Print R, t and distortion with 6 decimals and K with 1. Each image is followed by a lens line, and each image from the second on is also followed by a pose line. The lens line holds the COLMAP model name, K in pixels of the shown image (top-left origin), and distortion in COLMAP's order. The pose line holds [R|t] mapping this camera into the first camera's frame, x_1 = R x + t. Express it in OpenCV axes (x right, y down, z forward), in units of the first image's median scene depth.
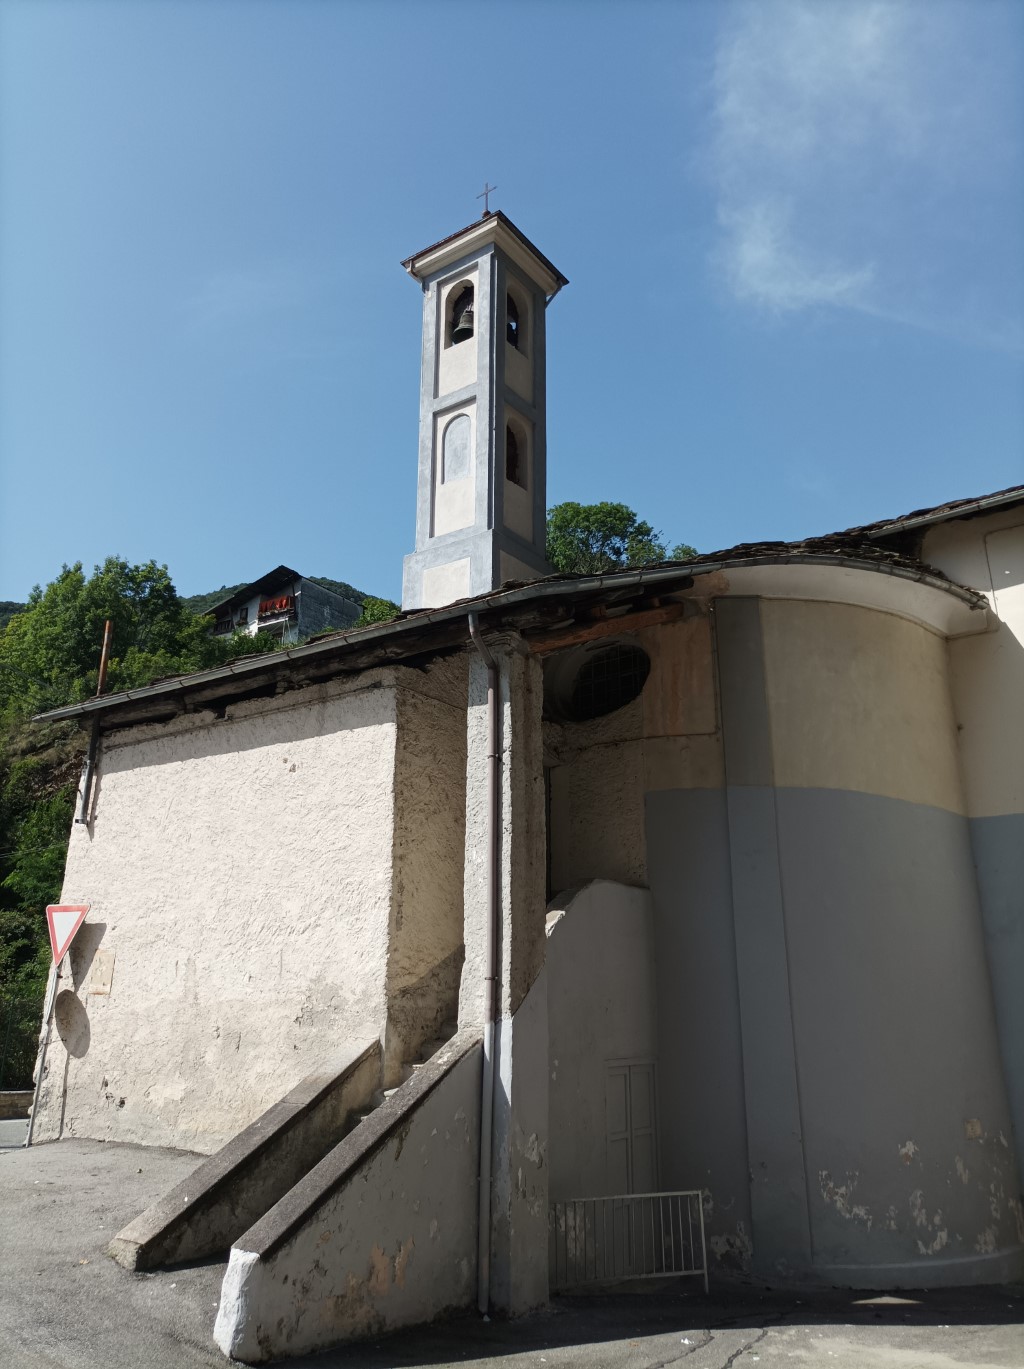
lens RADIAL K [[1004.0, 0, 544.9], [0, 1004.0, 680.8], [0, 0, 1]] dist [0.028337, -0.011585]
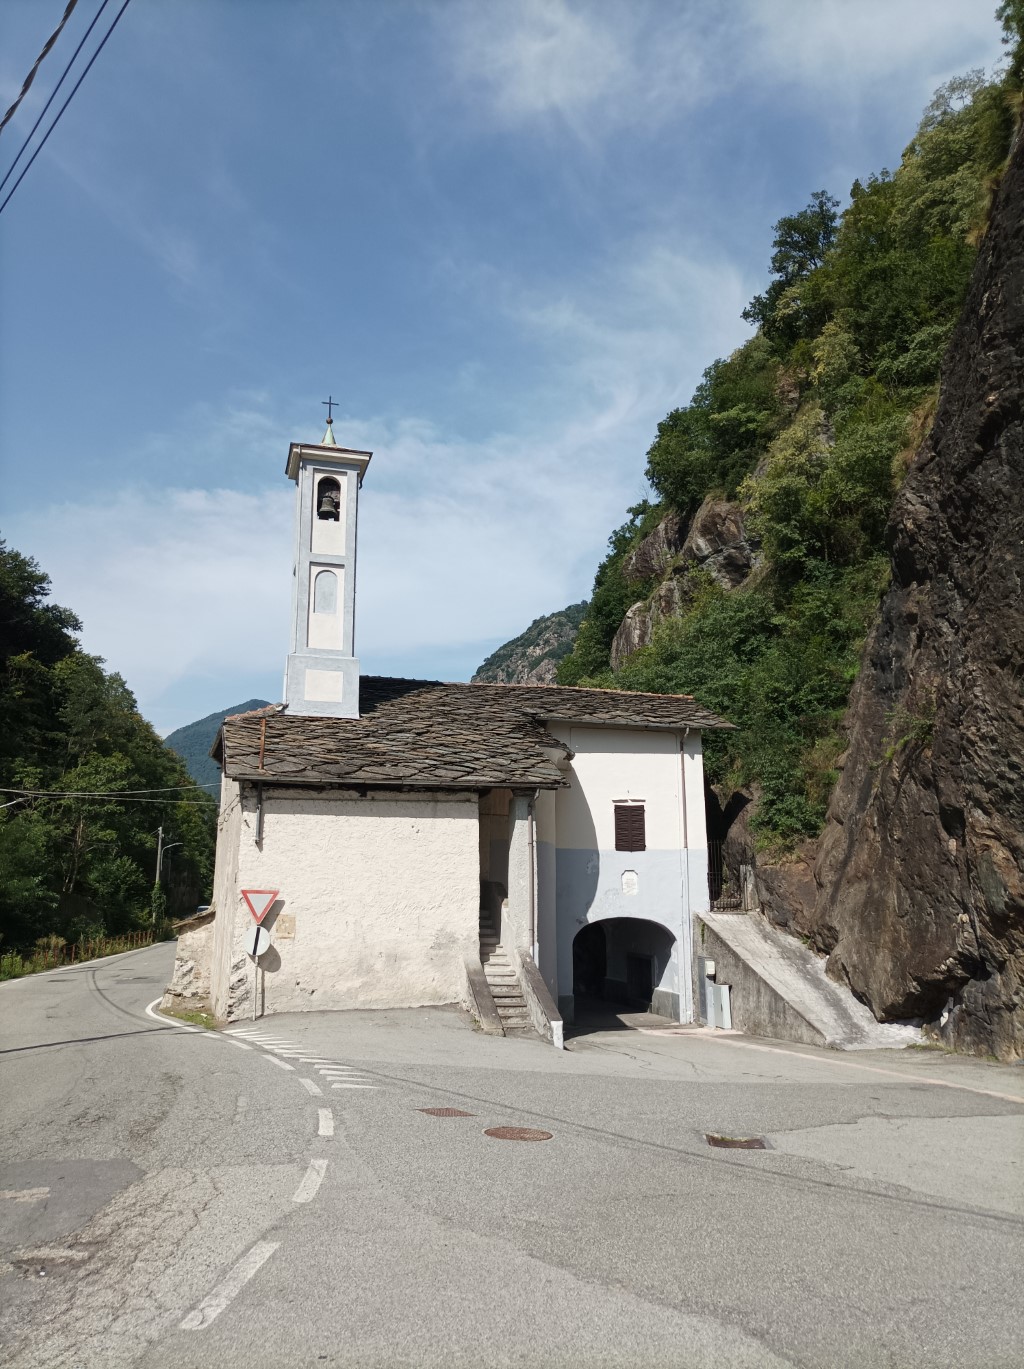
lens RADIAL K [[1004.0, 0, 525.9], [0, 1004.0, 661.8], [0, 0, 1]] dist [0.028337, -0.011585]
pose [[0.615830, 0.167391, 0.769892, -1.767737], [-0.239743, 0.970645, -0.019270, -0.269417], [-0.750518, -0.172709, 0.637883, -0.454555]]
